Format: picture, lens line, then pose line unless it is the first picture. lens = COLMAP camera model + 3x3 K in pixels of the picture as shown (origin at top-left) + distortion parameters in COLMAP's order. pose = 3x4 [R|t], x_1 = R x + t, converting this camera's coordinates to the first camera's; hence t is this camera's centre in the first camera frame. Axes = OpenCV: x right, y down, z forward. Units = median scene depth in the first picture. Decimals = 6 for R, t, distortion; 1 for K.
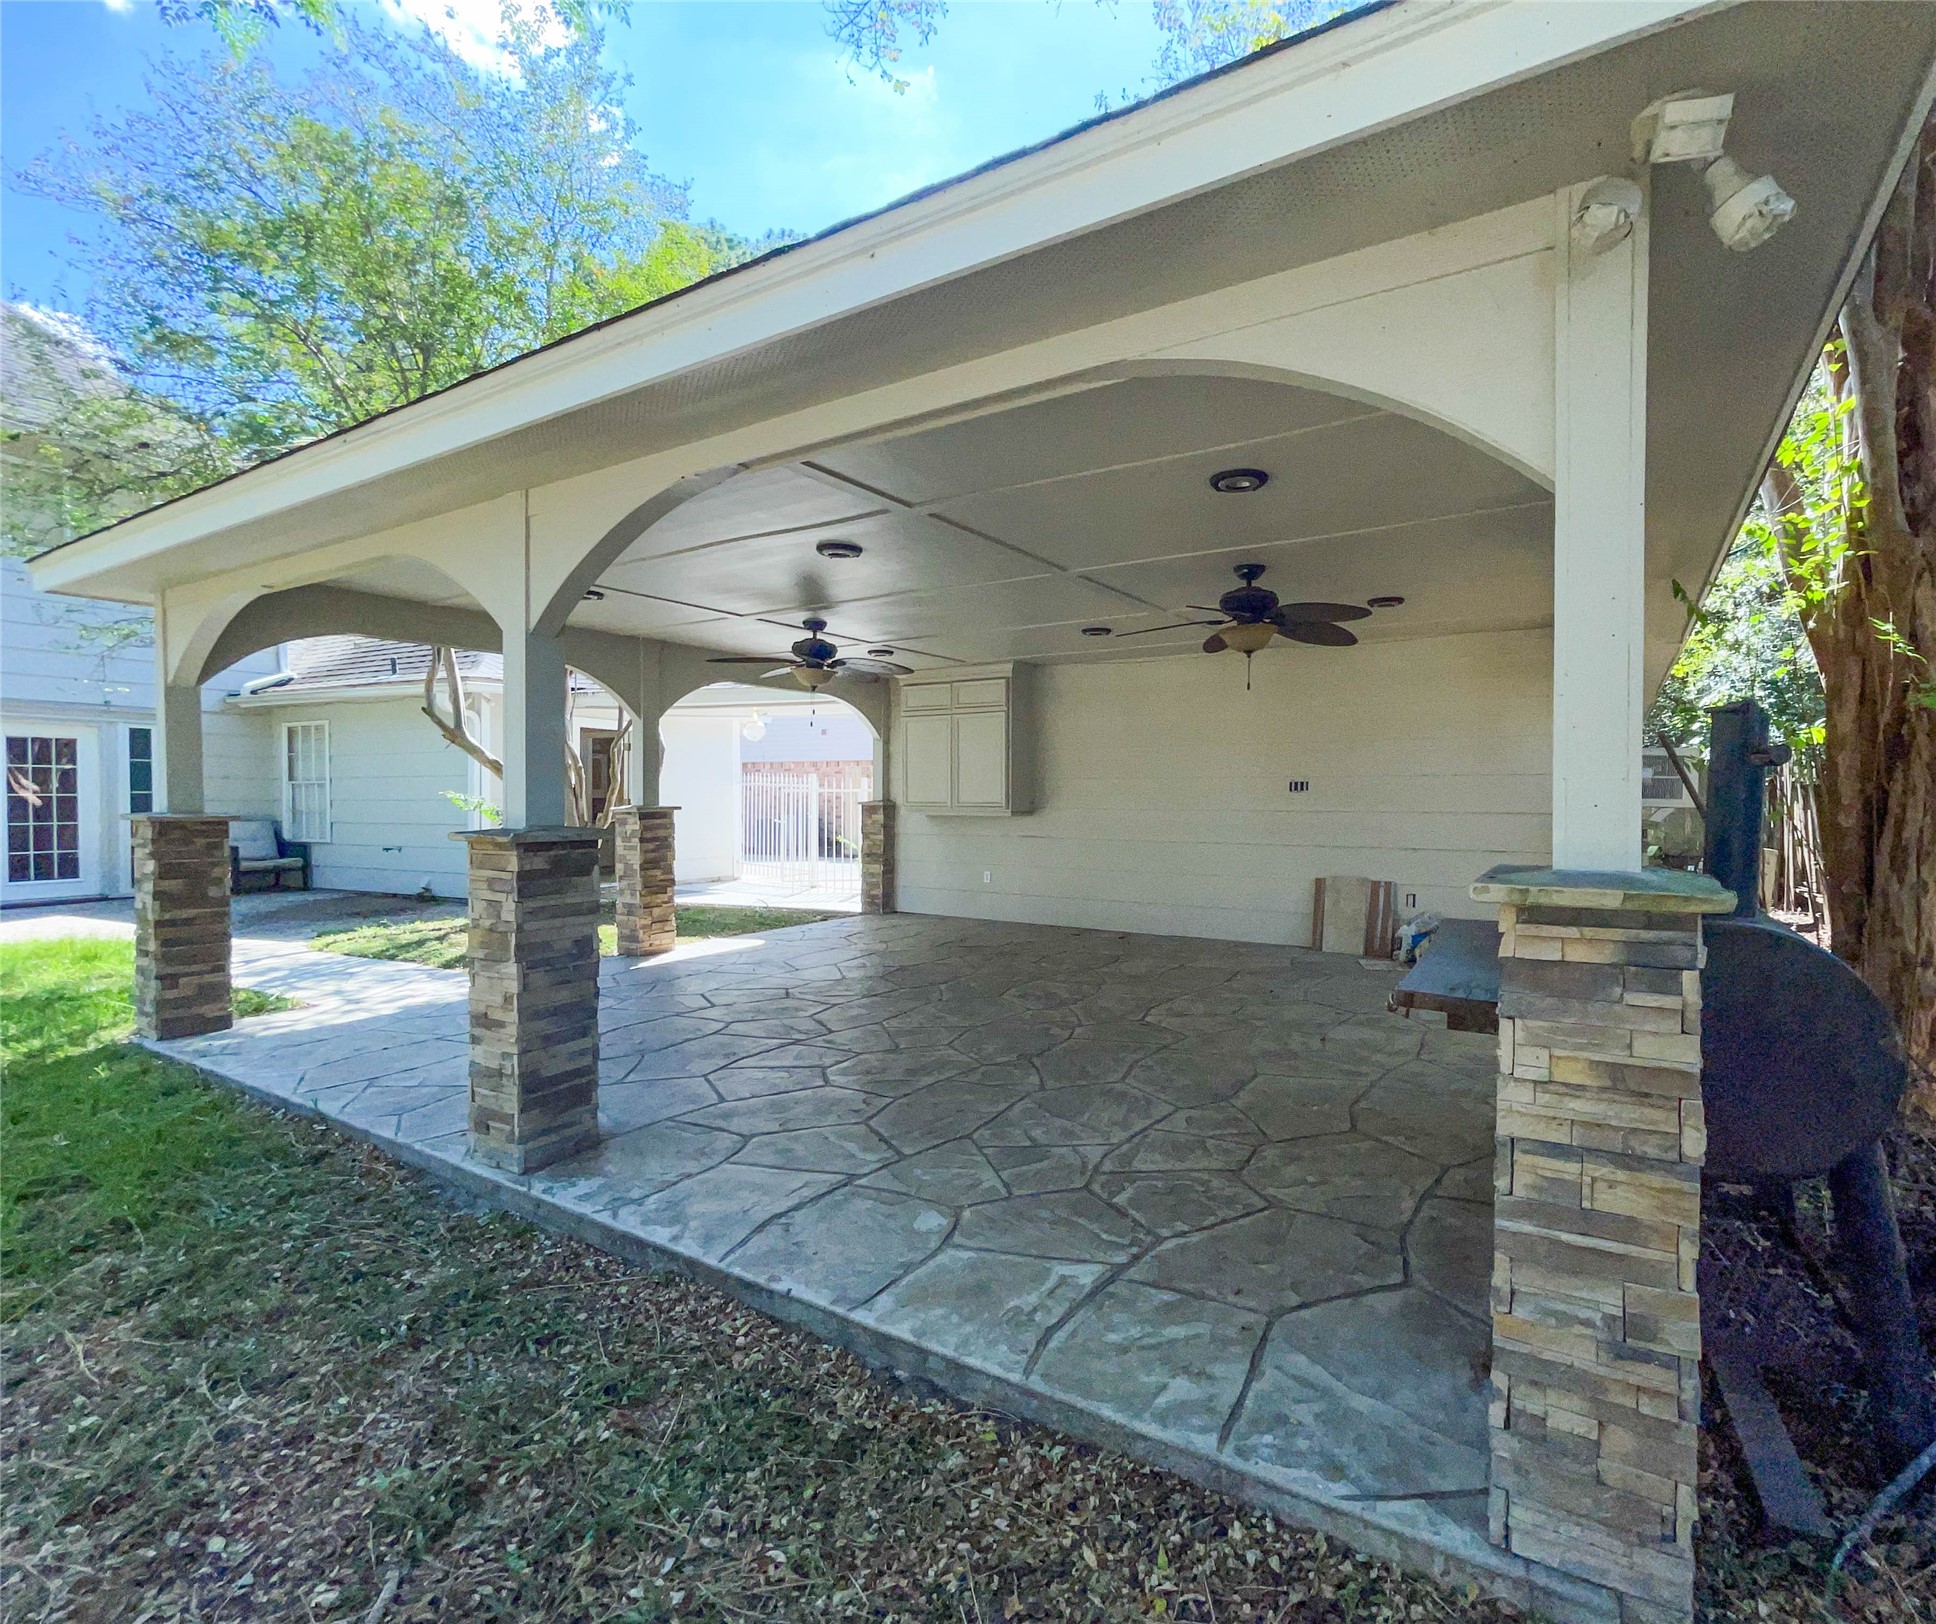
lens RADIAL K [[991.5, 0, 967.6], [0, 991.5, 813.1], [0, 0, 1]] dist [-0.002853, -0.000397]
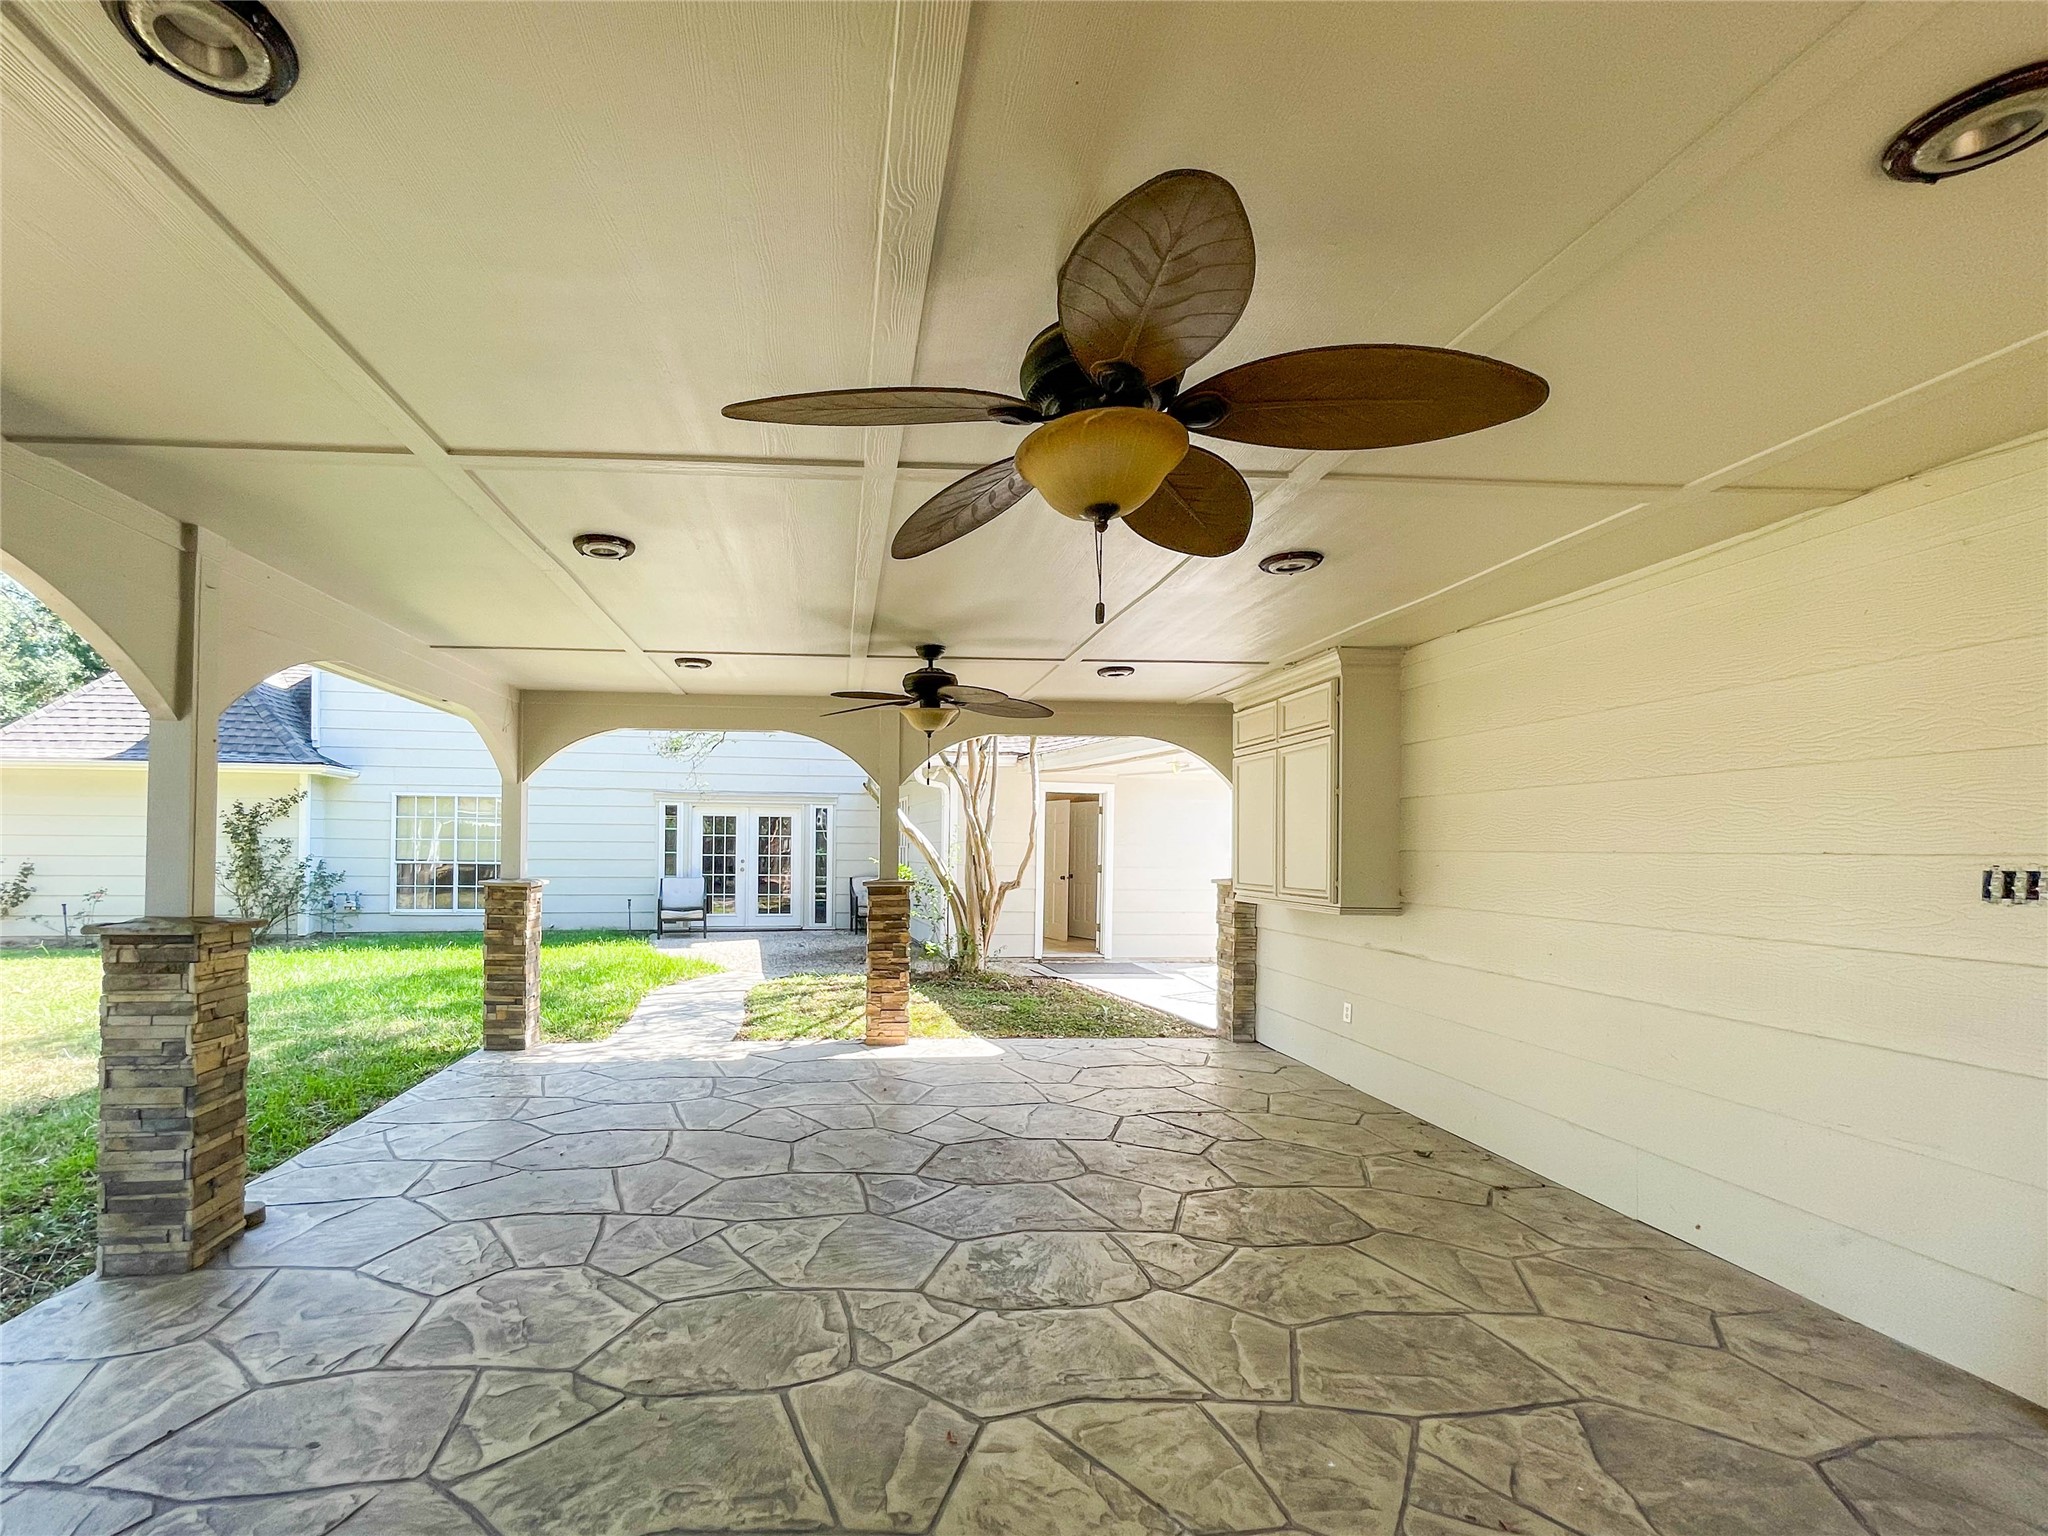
lens RADIAL K [[885.3, 0, 1033.5], [0, 885.3, 826.9], [0, 0, 1]] dist [0.000707, 0.000139]
pose [[0.584637, -0.012493, -0.811199, 0.414706], [-0.016486, 0.999492, -0.027274, -0.035849], [0.811128, 0.029319, 0.584134, 0.635782]]
